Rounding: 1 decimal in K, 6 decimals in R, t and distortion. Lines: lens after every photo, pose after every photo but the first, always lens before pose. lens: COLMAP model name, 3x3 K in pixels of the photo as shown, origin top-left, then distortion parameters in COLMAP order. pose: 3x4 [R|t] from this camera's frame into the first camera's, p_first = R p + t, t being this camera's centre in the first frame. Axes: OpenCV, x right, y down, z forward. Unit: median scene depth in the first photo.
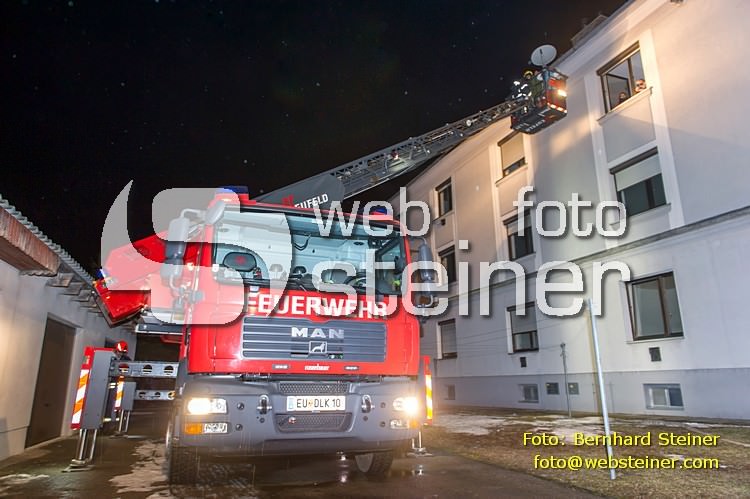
lens RADIAL K [[521.0, 0, 374.1], [0, 521.0, 247.0], [0, 0, 1]] dist [-0.002300, -0.011961]
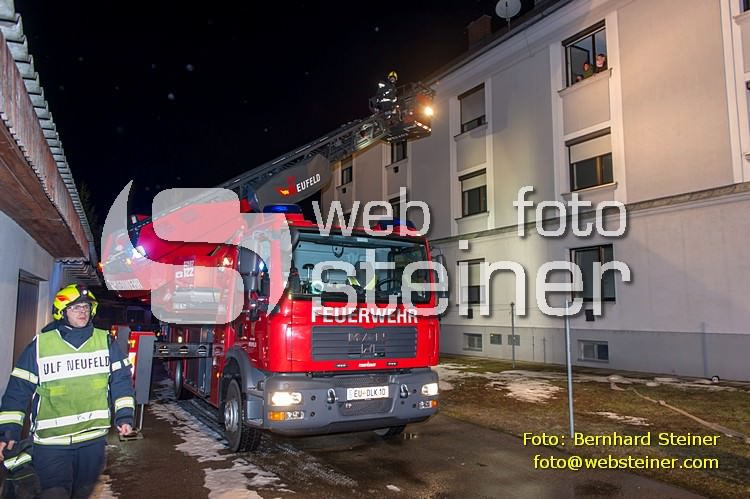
lens RADIAL K [[560.1, 0, 375.9], [0, 560.1, 247.9], [0, 0, 1]] dist [-0.009454, 0.004203]
pose [[0.987332, 0.028927, 0.156007, -0.234205], [-0.052010, 0.987919, 0.145979, -0.186043], [-0.149900, -0.152244, 0.976909, -0.211442]]
